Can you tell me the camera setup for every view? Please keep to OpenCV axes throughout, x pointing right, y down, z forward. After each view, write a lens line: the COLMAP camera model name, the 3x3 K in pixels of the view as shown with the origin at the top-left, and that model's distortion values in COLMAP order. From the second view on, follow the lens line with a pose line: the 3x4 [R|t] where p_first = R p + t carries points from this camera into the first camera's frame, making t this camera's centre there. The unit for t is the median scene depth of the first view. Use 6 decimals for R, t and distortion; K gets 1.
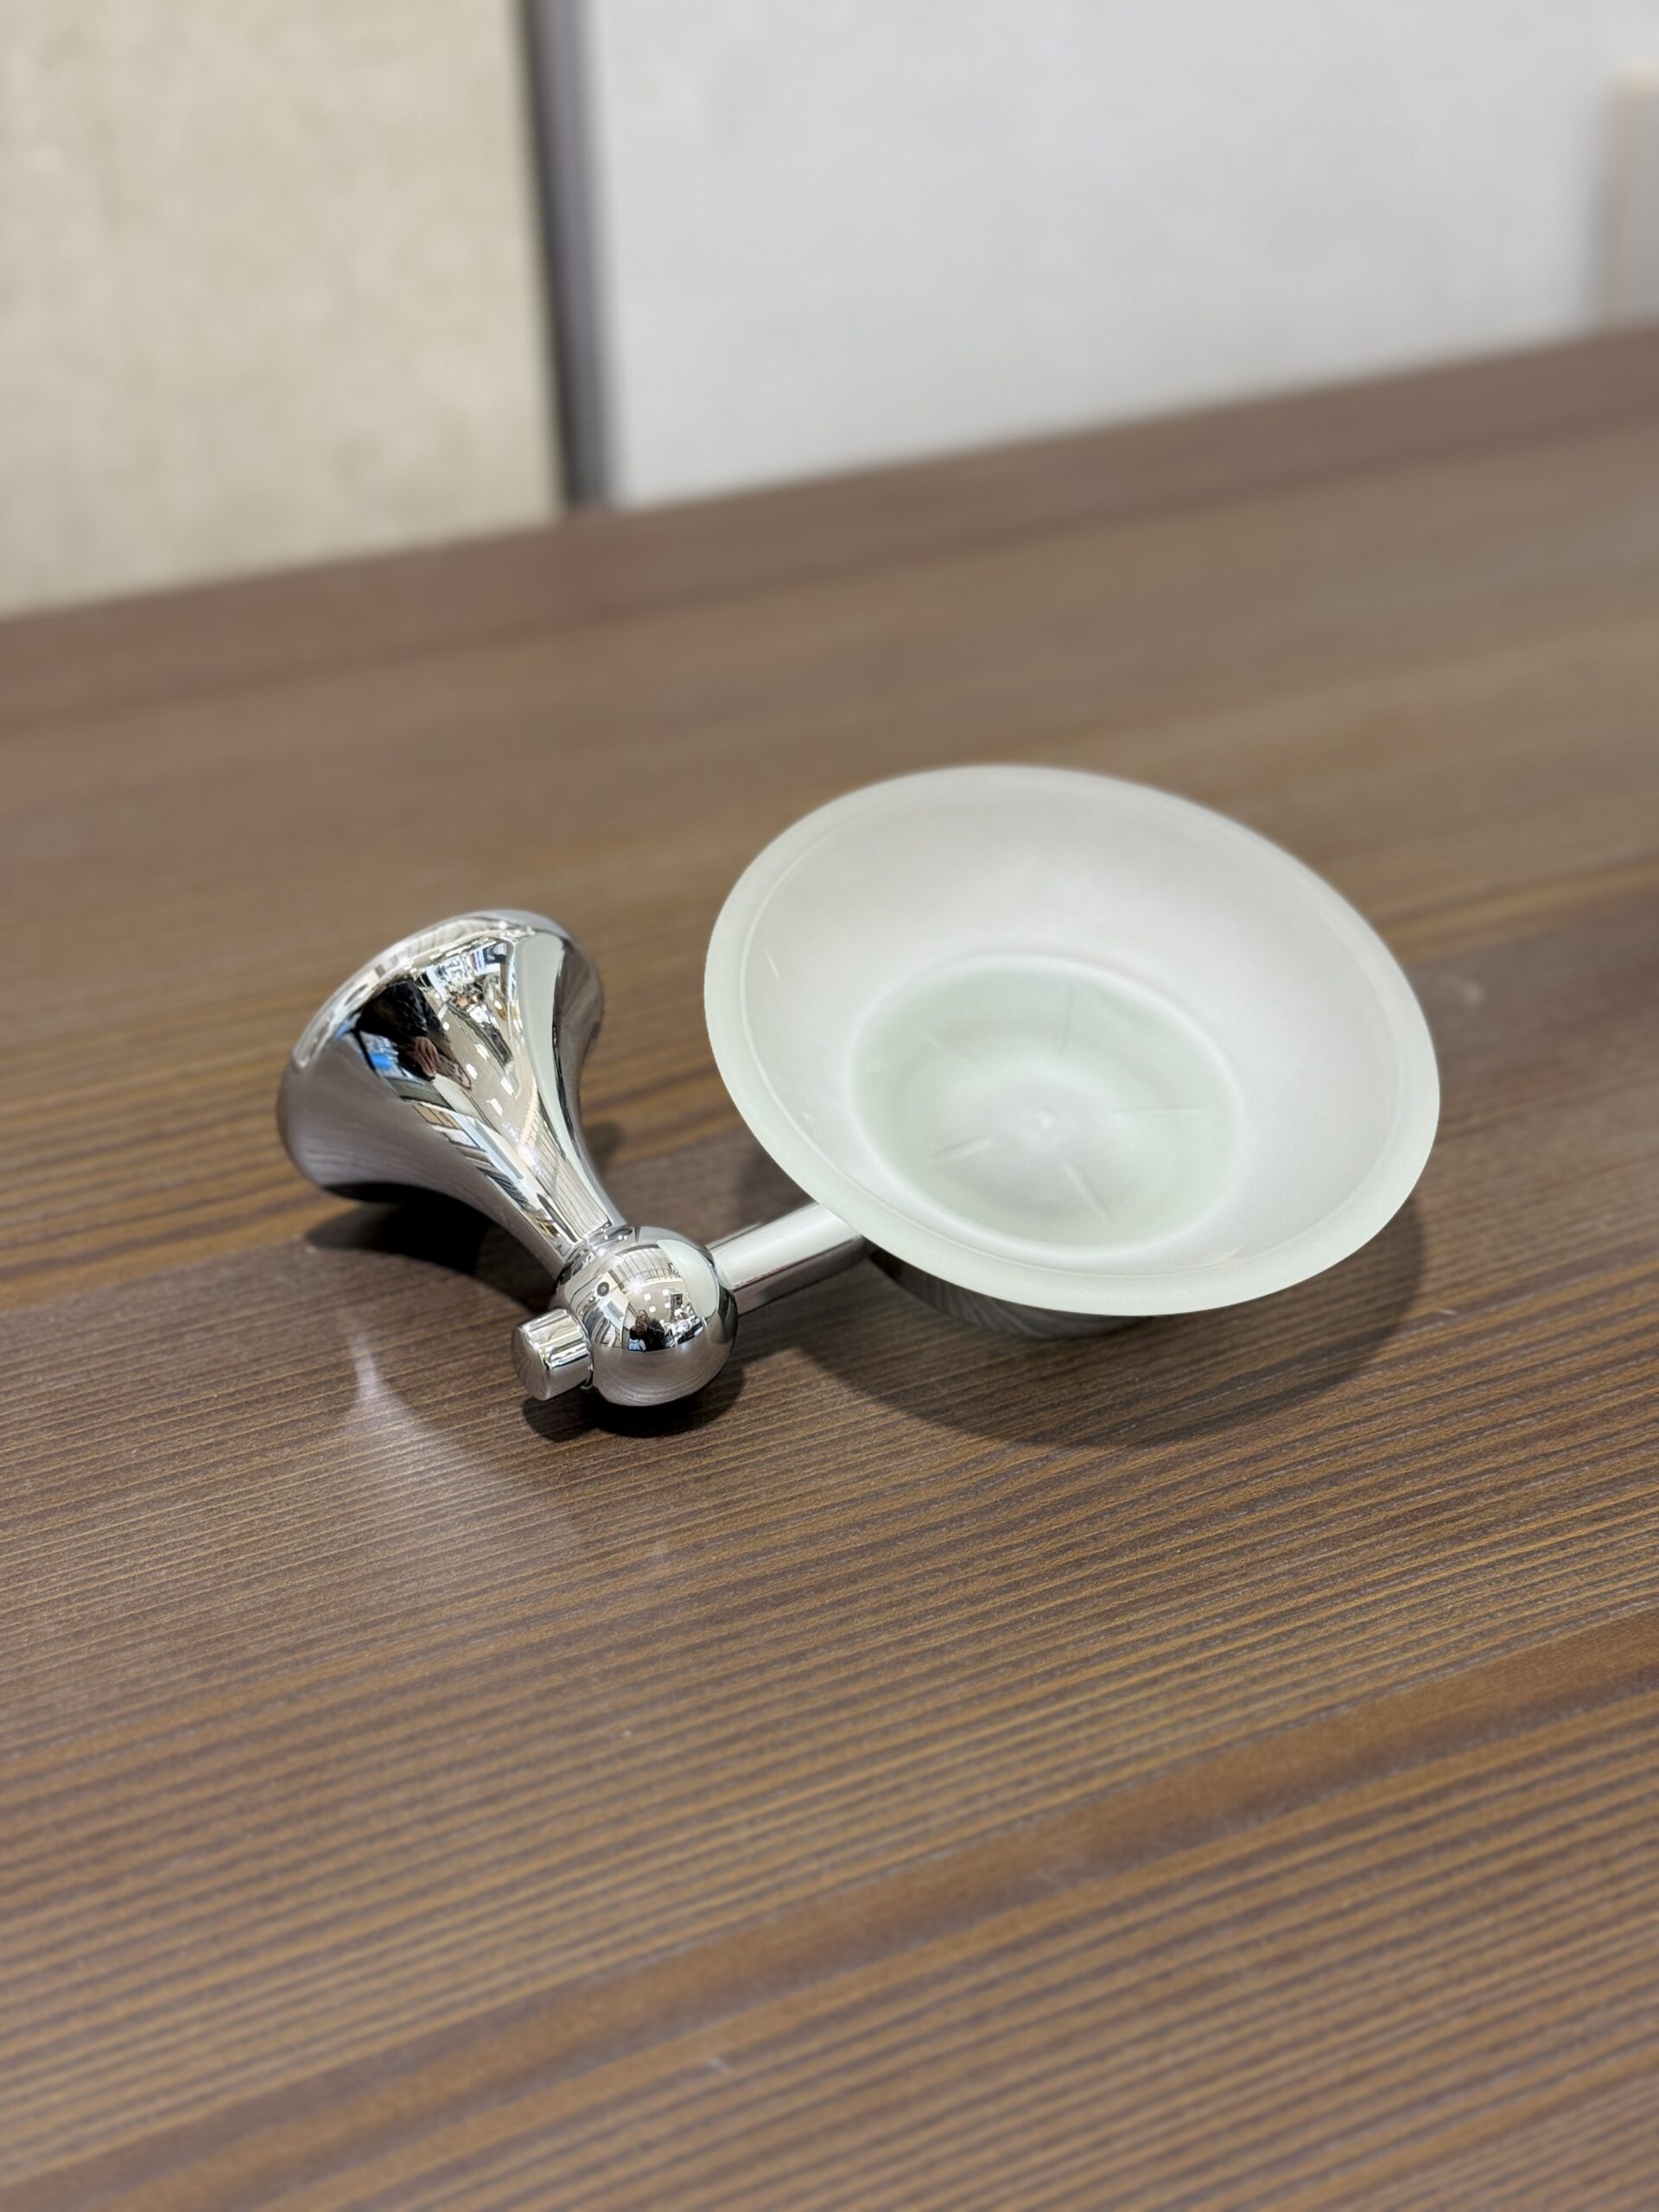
lens RADIAL K [[3130.8, 0, 811.0], [0, 3130.8, 1108.9], [0, 0, 1]] dist [0.120051, 0.000000]
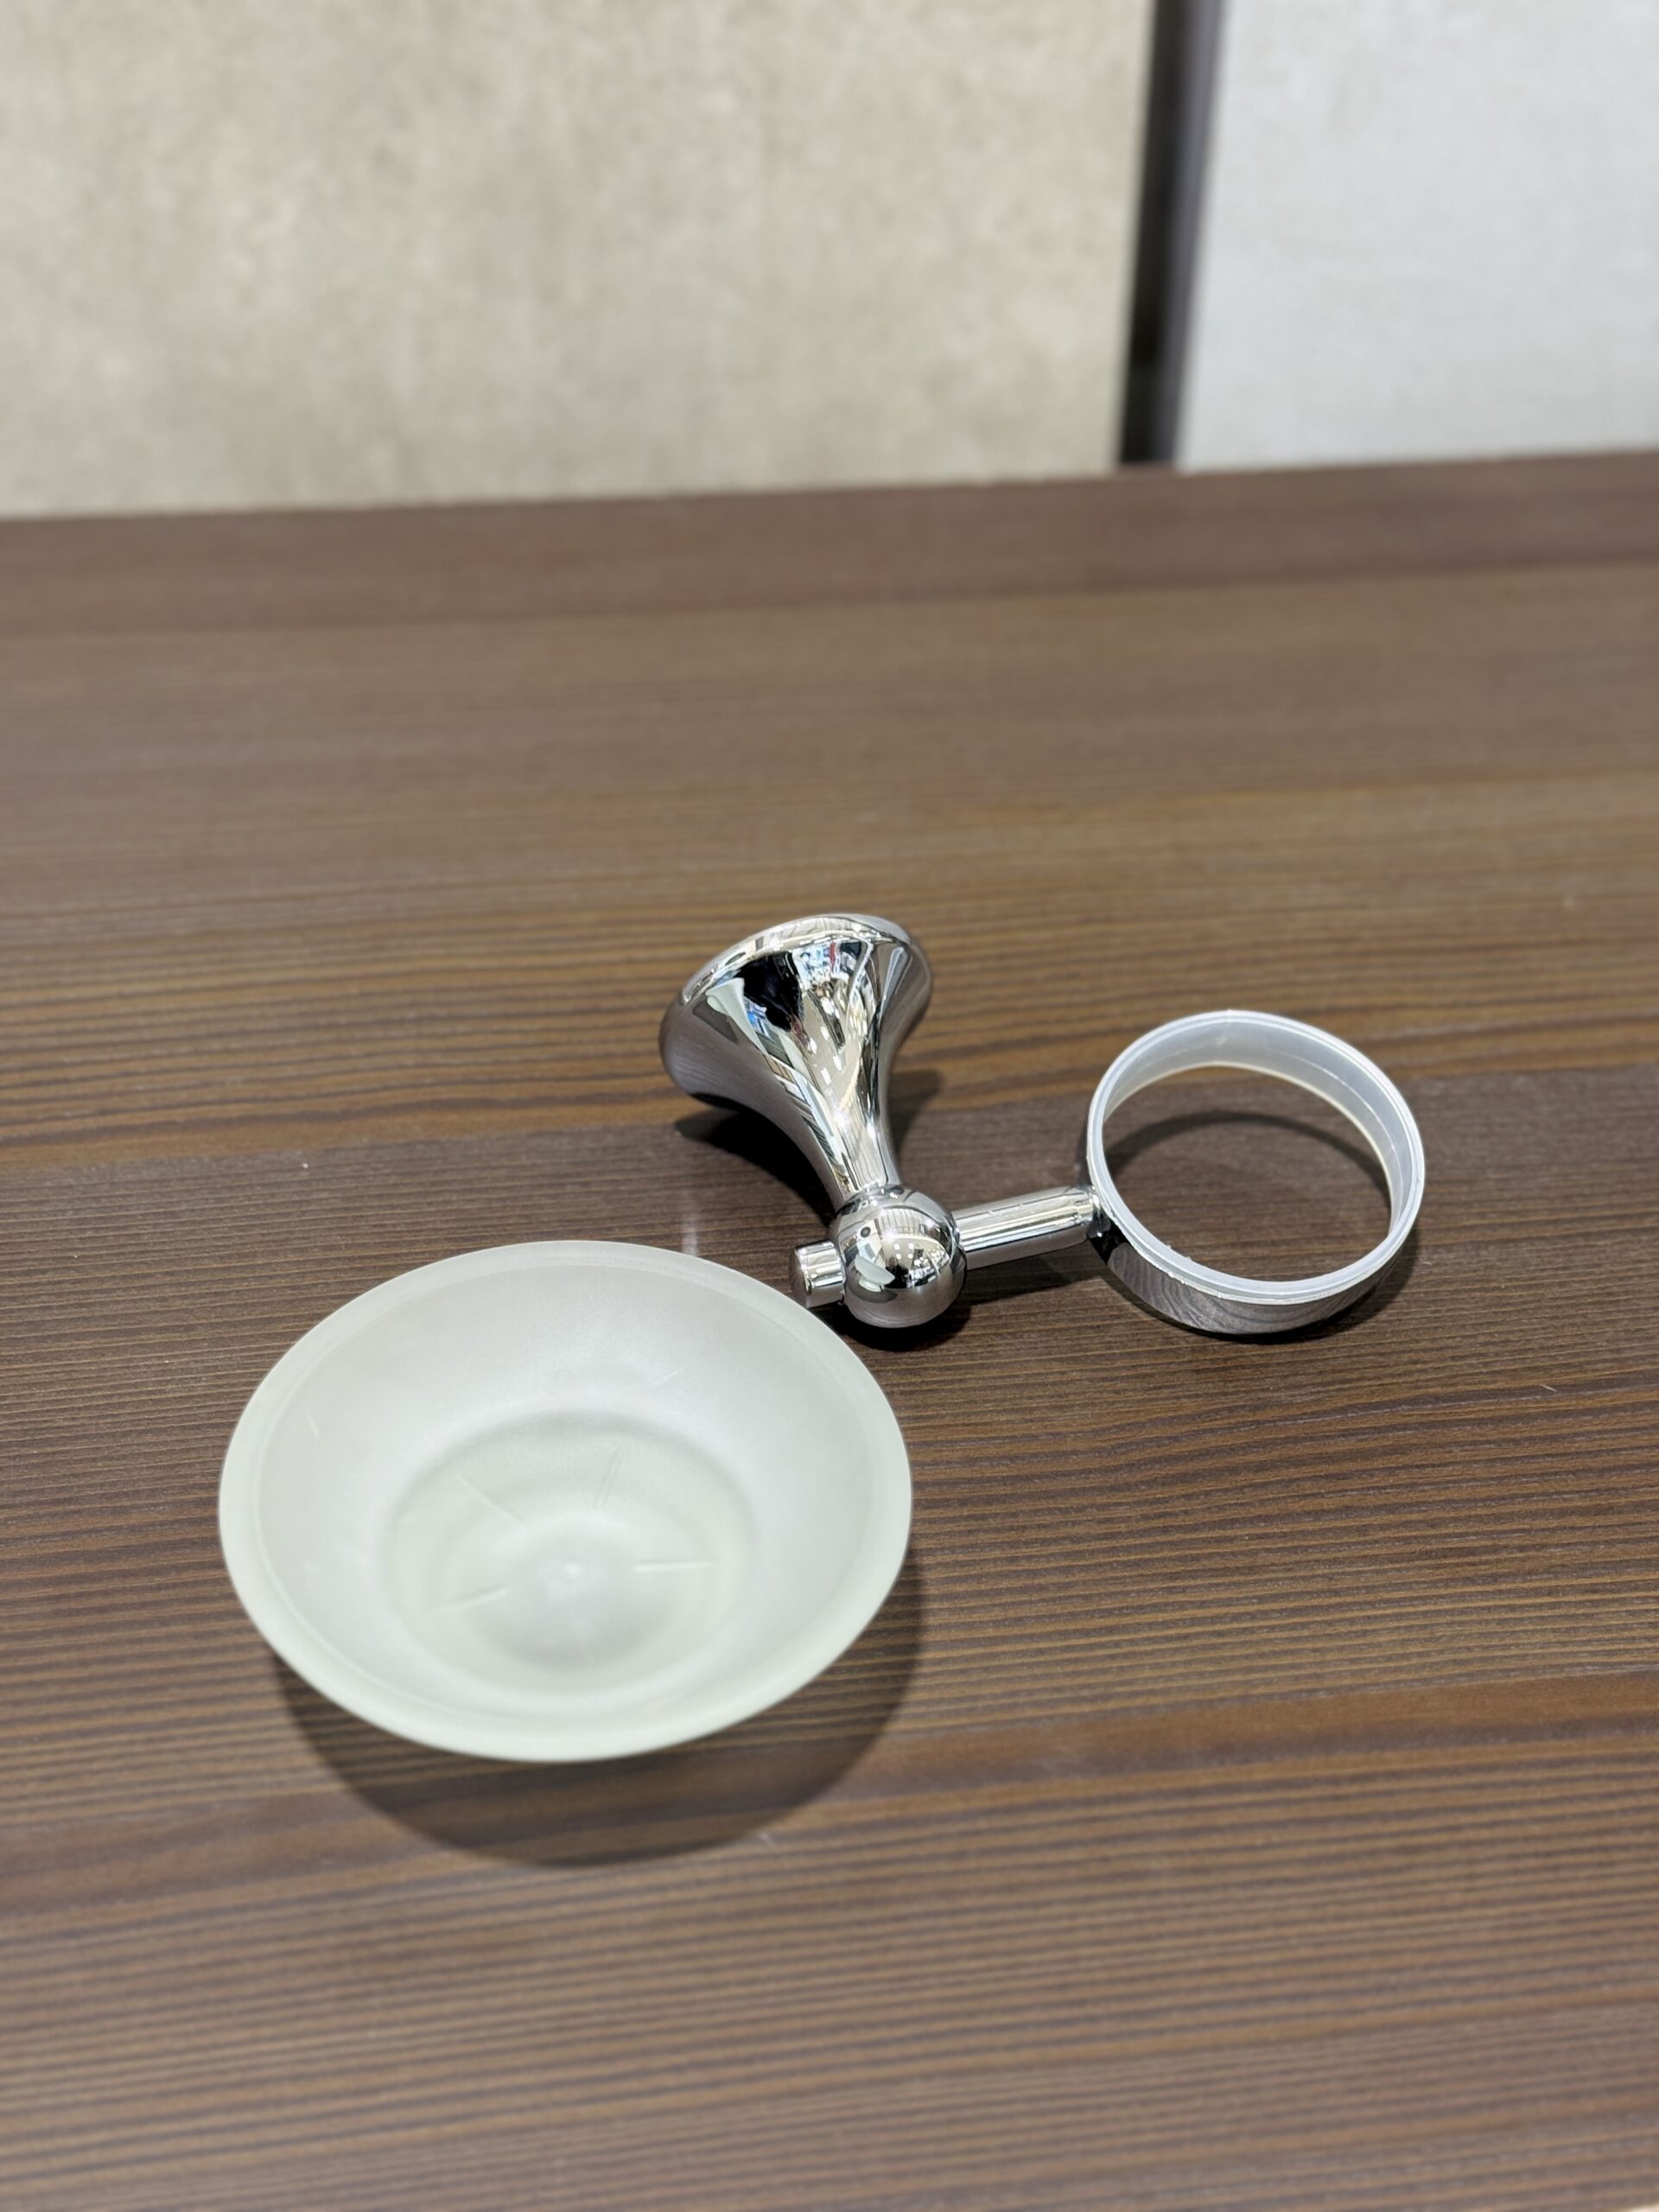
lens RADIAL K [[3130.8, 0, 835.3], [0, 3130.8, 1102.9], [0, 0, 1]] dist [0.120051, 0.000000]
pose [[0.958295, 0.211000, -0.192741, 0.171260], [-0.187226, 0.973081, 0.134389, -0.177502], [0.215909, -0.092699, 0.972003, -0.269772]]
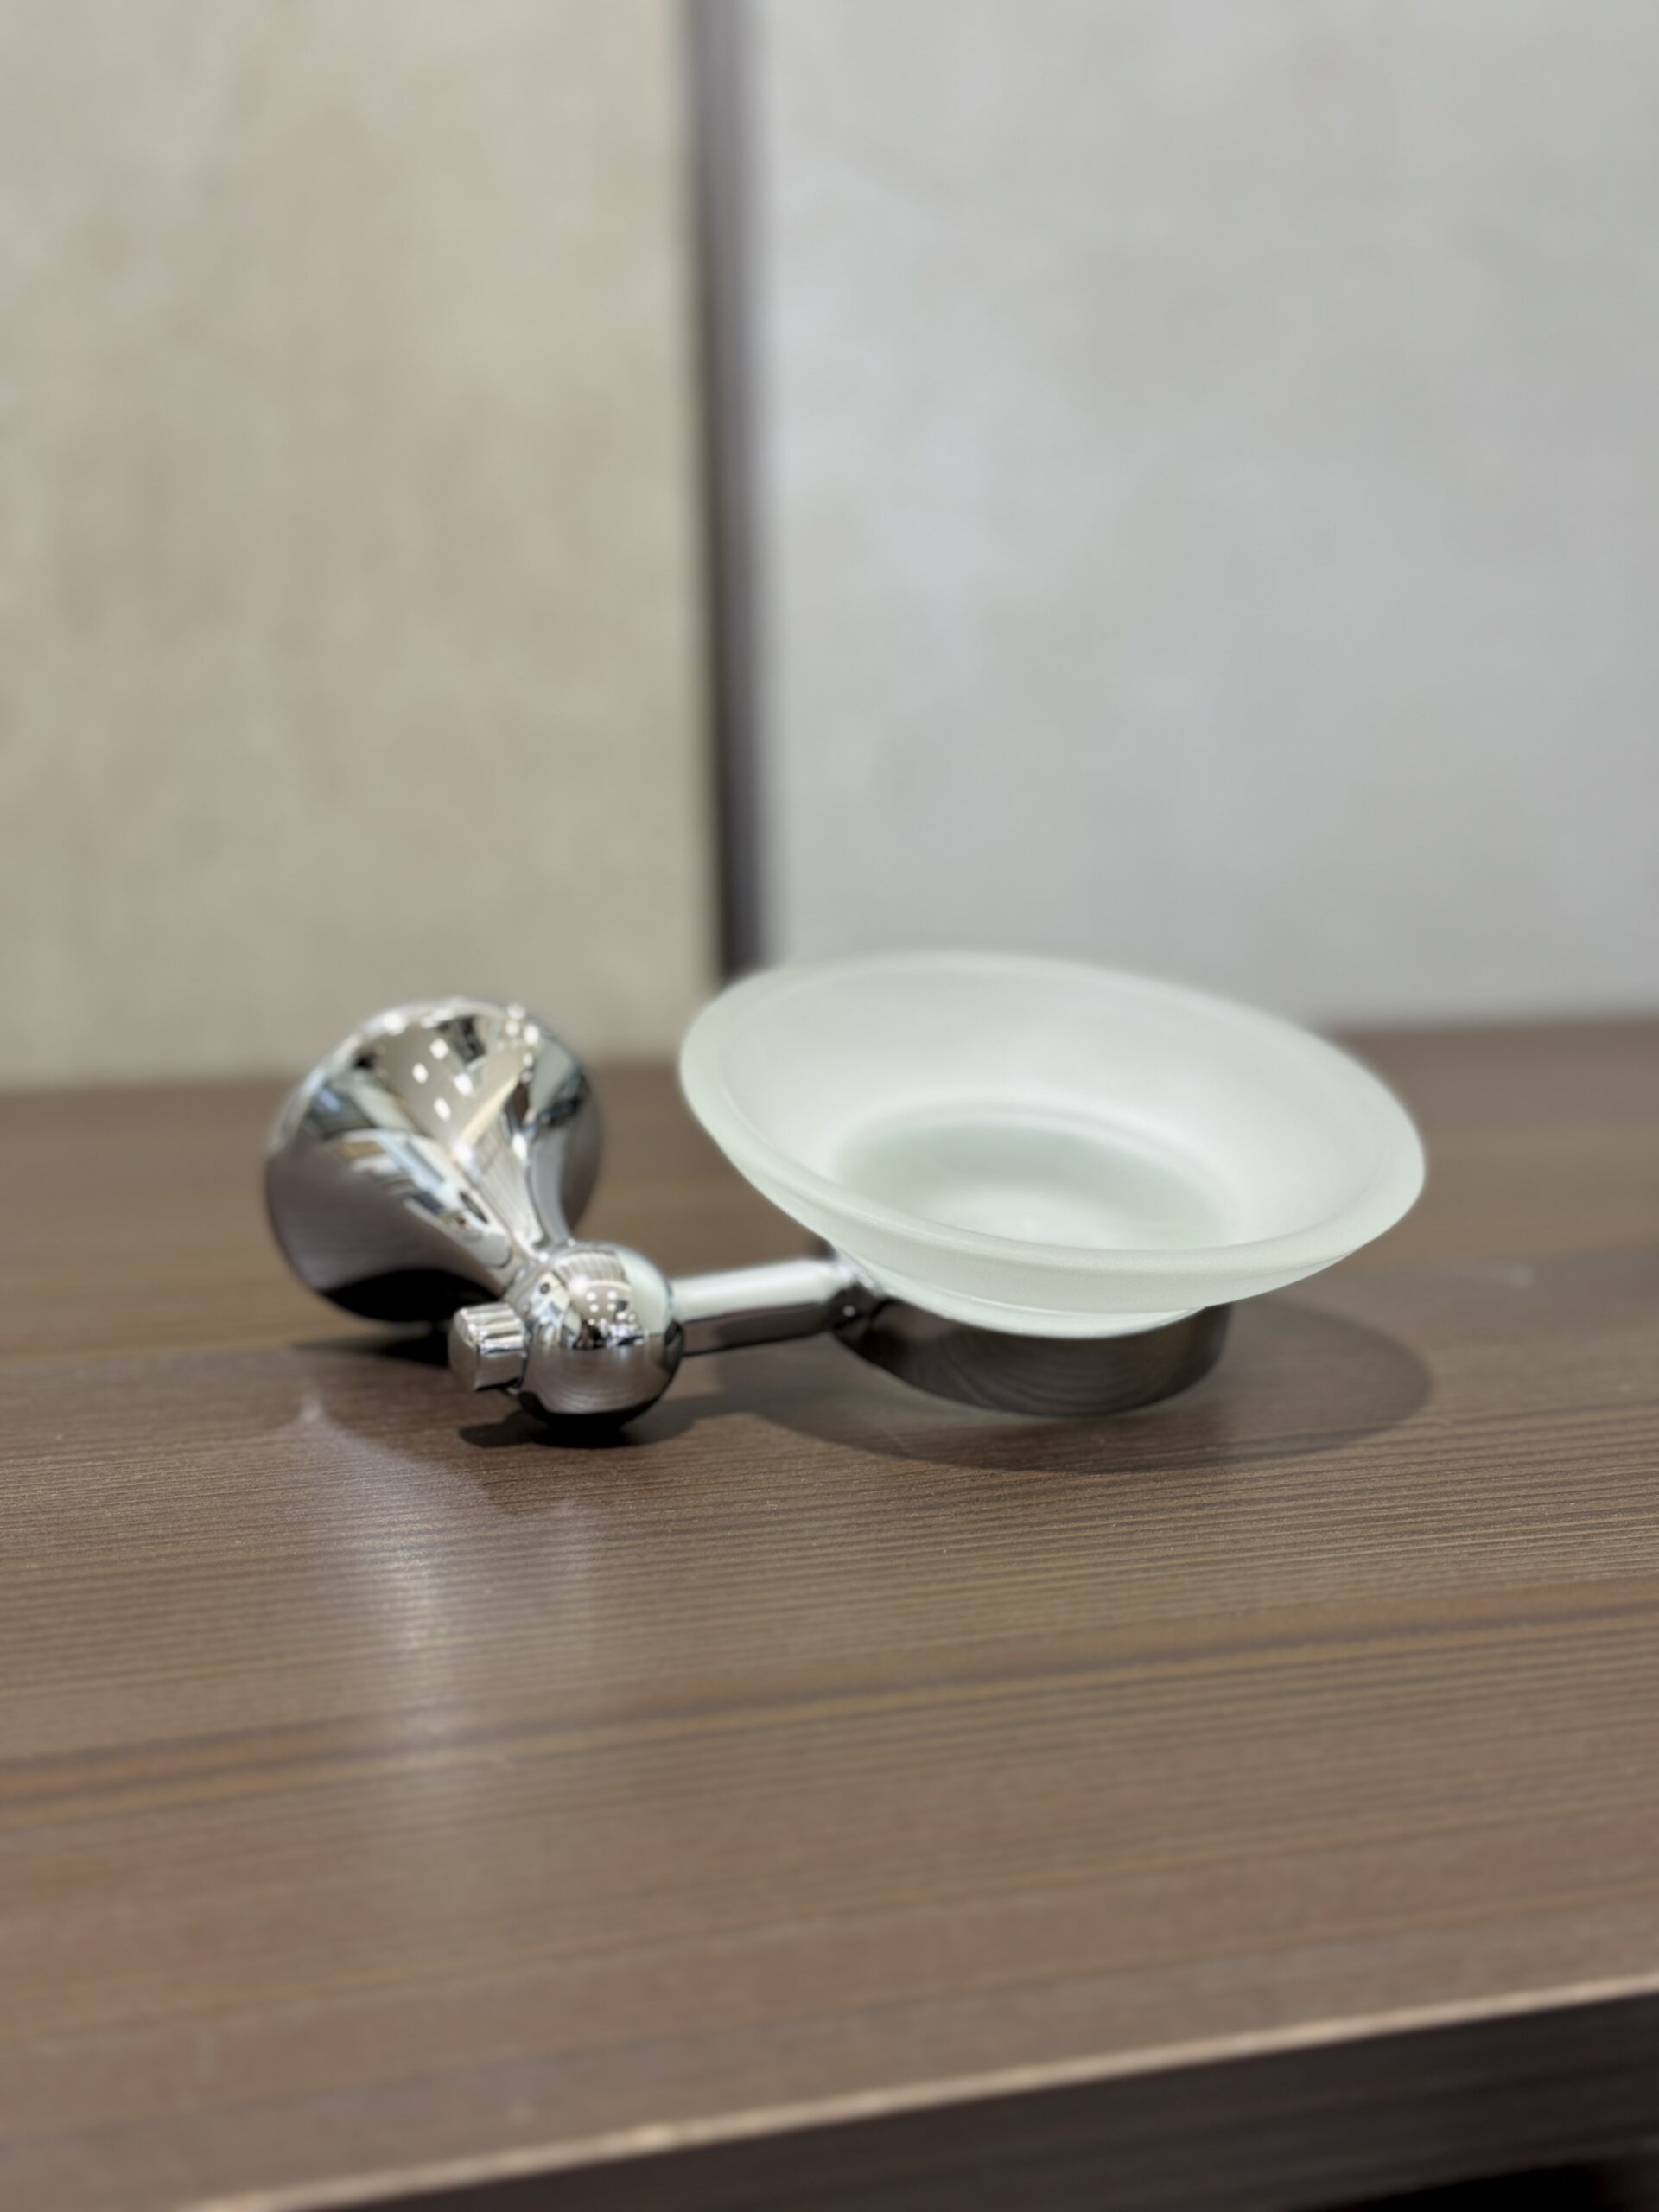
lens RADIAL K [[3130.8, 0, 818.9], [0, 3130.8, 1112.3], [0, 0, 1]] dist [0.120051, 0.000000]
pose [[0.993424, 0.020229, -0.112689, 0.137249], [-0.062830, 0.919137, -0.388896, 0.410405], [0.095710, 0.393419, 0.914364, 0.091195]]
